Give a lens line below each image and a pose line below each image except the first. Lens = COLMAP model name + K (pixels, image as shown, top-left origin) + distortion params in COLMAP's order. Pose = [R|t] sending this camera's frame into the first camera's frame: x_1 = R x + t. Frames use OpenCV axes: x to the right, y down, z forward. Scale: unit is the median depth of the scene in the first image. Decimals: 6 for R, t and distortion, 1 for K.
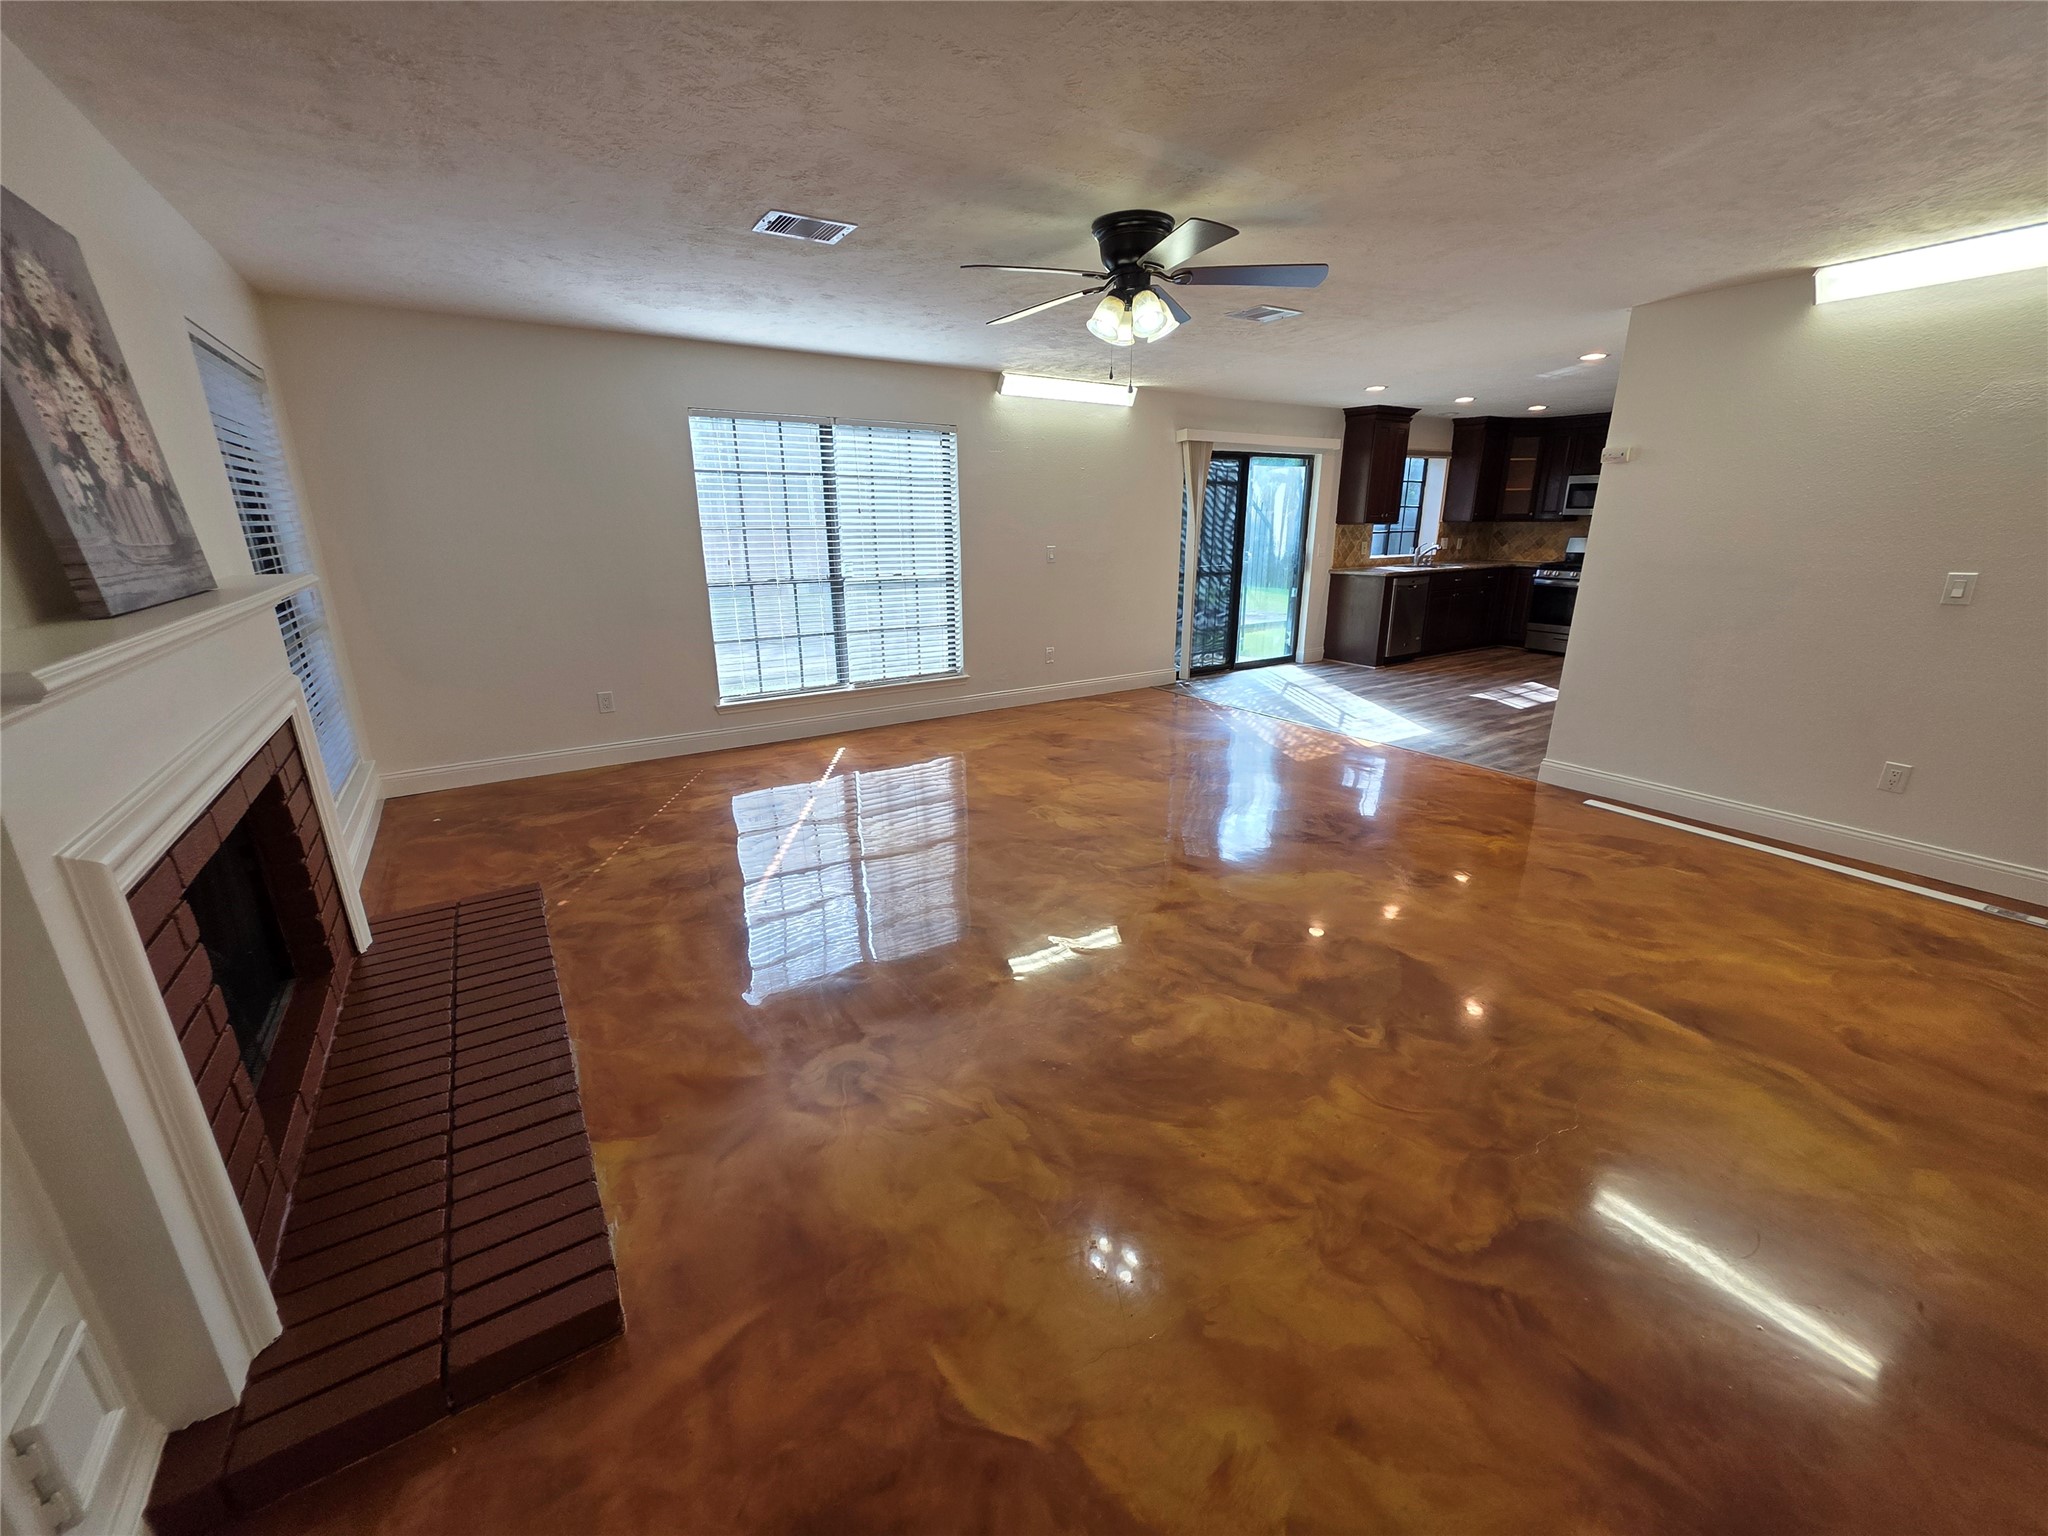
lens RADIAL K [[818.1, 0, 1014.4], [0, 818.1, 768.7], [0, 0, 1]] dist [0.001816, 0.000074]
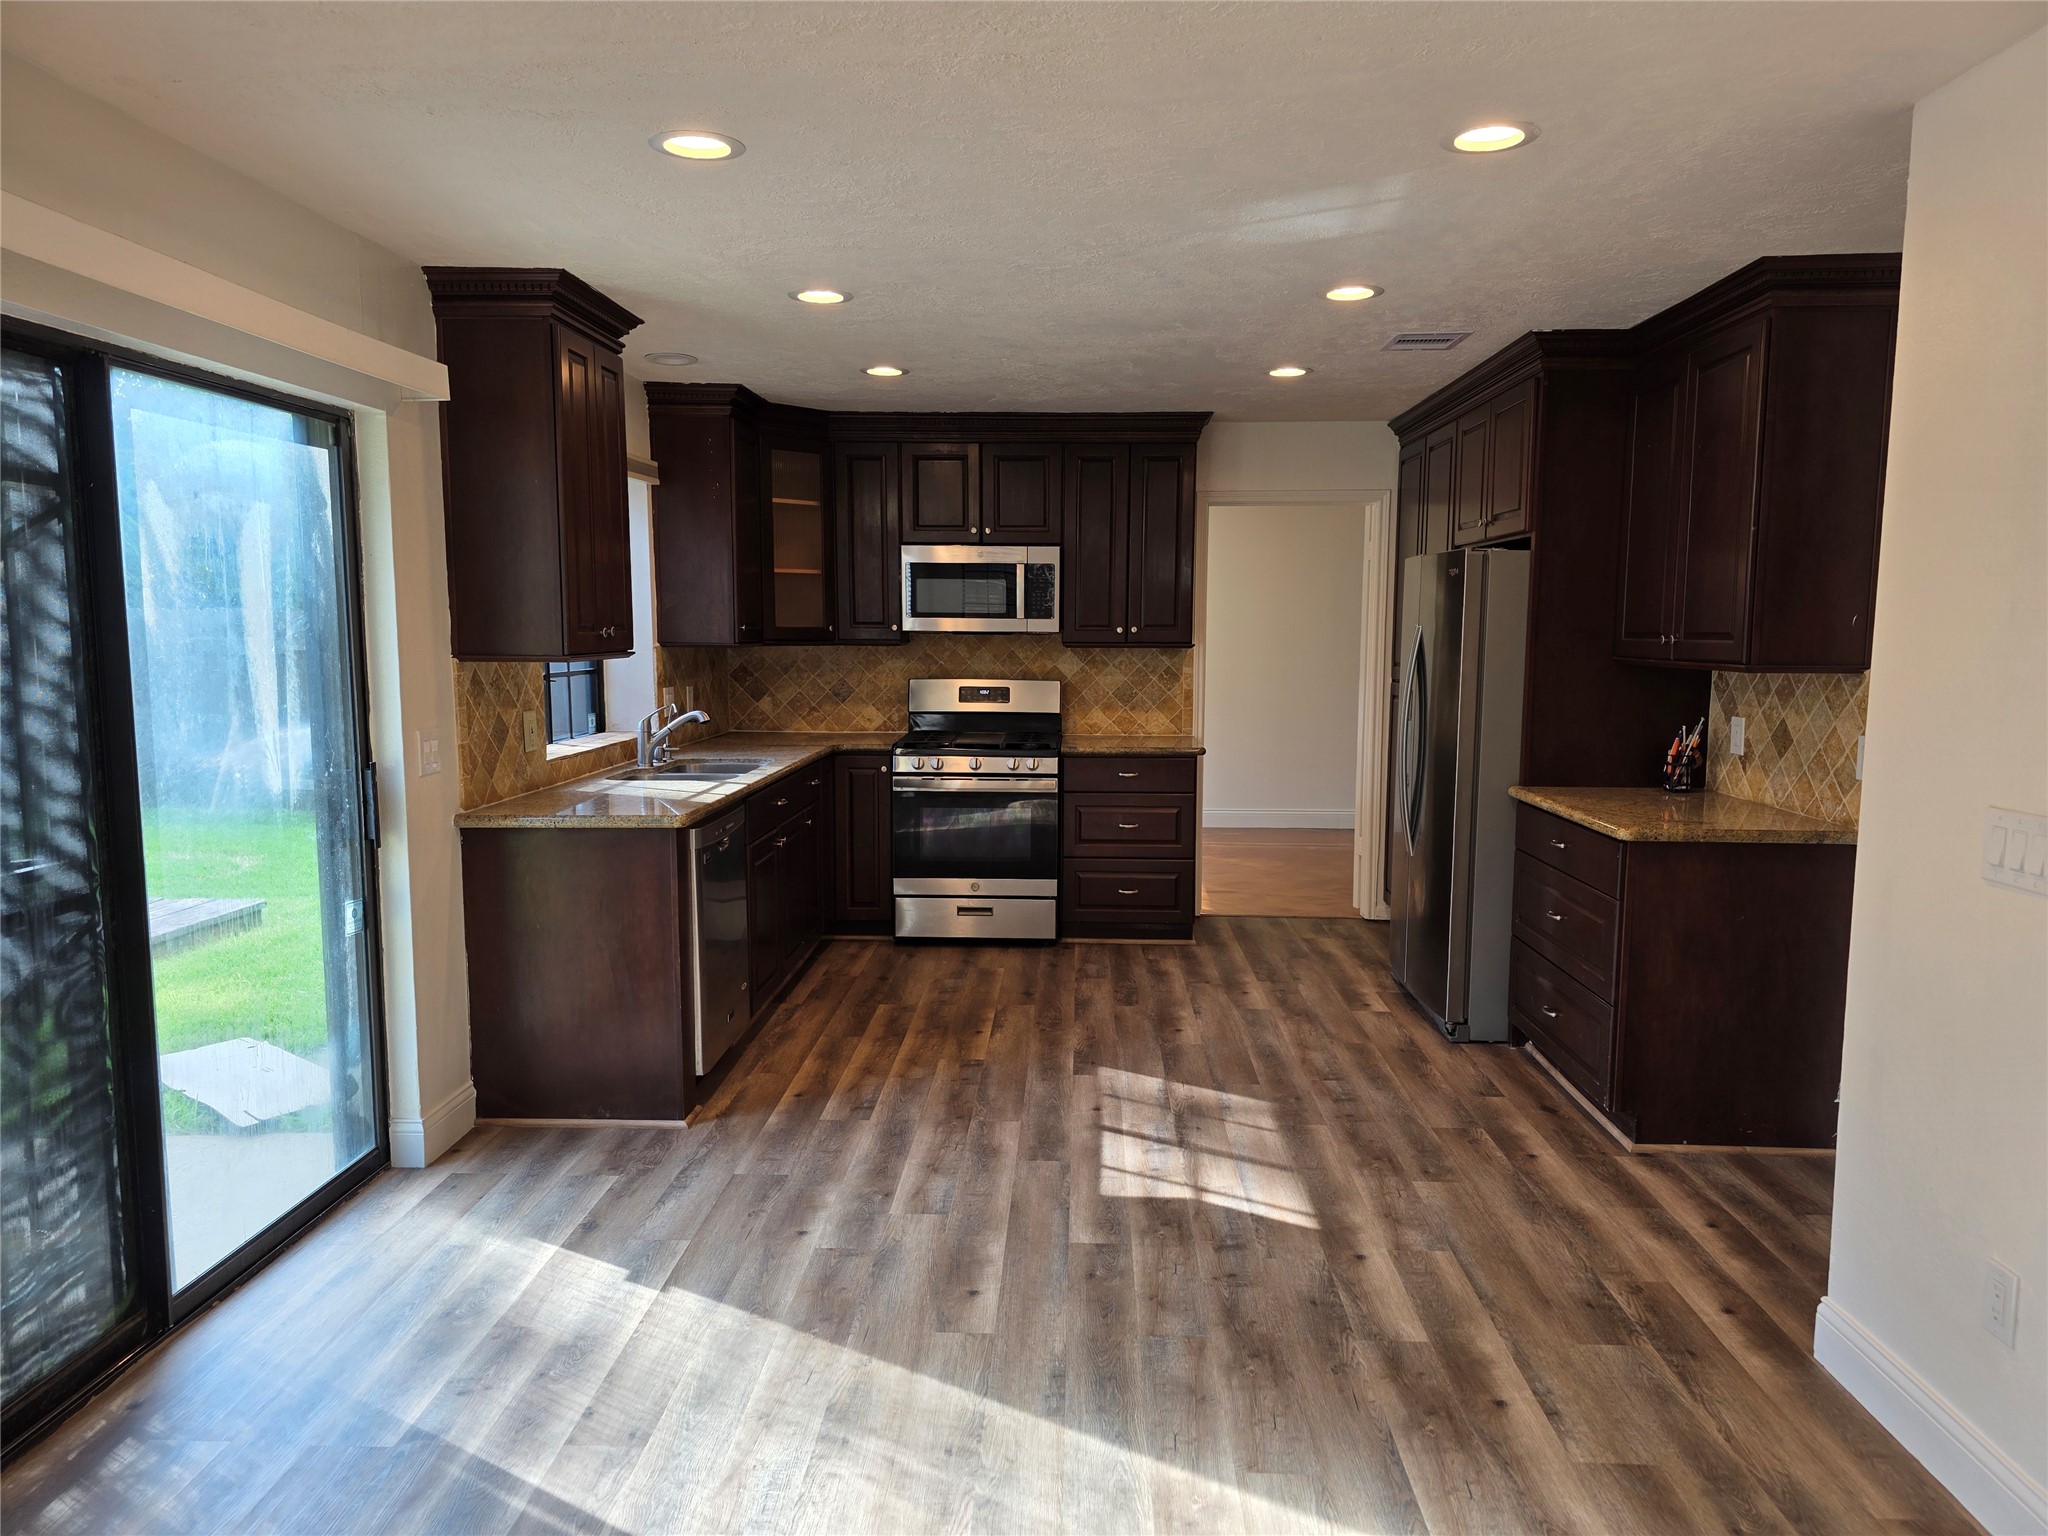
lens RADIAL K [[1375.4, 0, 1035.8], [0, 1375.4, 782.8], [0, 0, 1]] dist [0.050444, -0.044959]
pose [[0.564169, -0.089807, 0.820761, 0.112920], [0.233765, 0.970766, -0.054464, -0.191038], [-0.791876, 0.222592, 0.568670, 0.597737]]
